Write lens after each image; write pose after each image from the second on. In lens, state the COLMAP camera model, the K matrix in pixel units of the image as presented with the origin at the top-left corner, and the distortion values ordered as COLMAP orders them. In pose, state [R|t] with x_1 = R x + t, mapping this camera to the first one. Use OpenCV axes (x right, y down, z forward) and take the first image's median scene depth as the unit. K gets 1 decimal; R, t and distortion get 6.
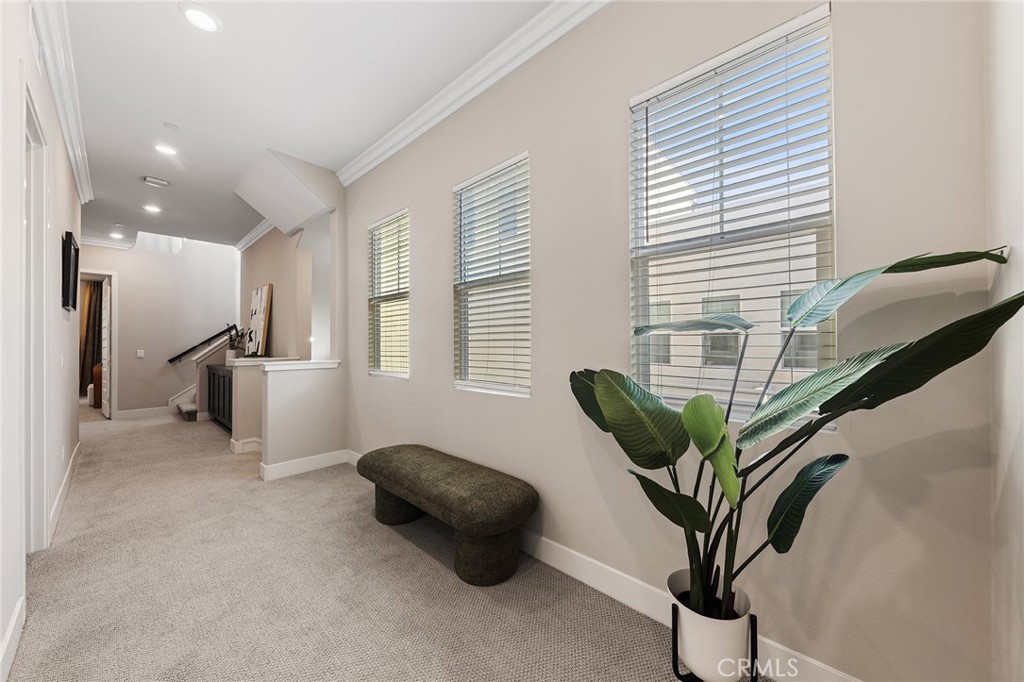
lens RADIAL K [[356.0, 0, 514.3], [0, 356.0, 341.7], [0, 0, 1]] dist [0.003094, 0.000137]
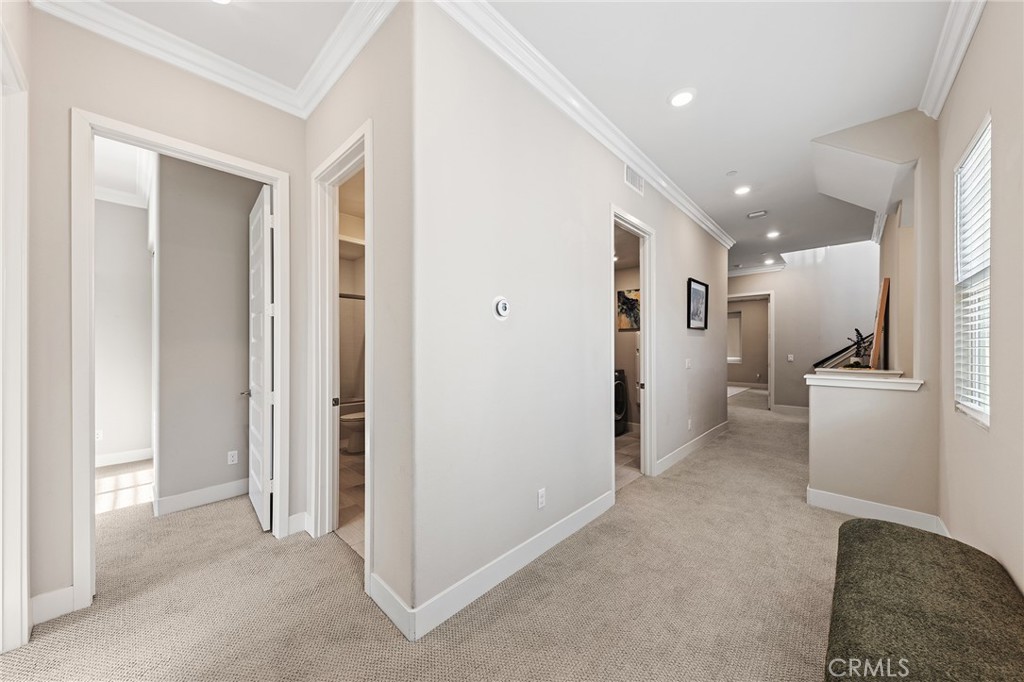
lens RADIAL K [[356.0, 0, 514.7], [0, 356.0, 346.4], [0, 0, 1]] dist [0.003094, 0.000137]
pose [[-0.027467, 0.001608, -0.999621, 0.249907], [0.008073, 0.999966, 0.001387, -0.024437], [0.999590, -0.008032, -0.027479, 0.276526]]
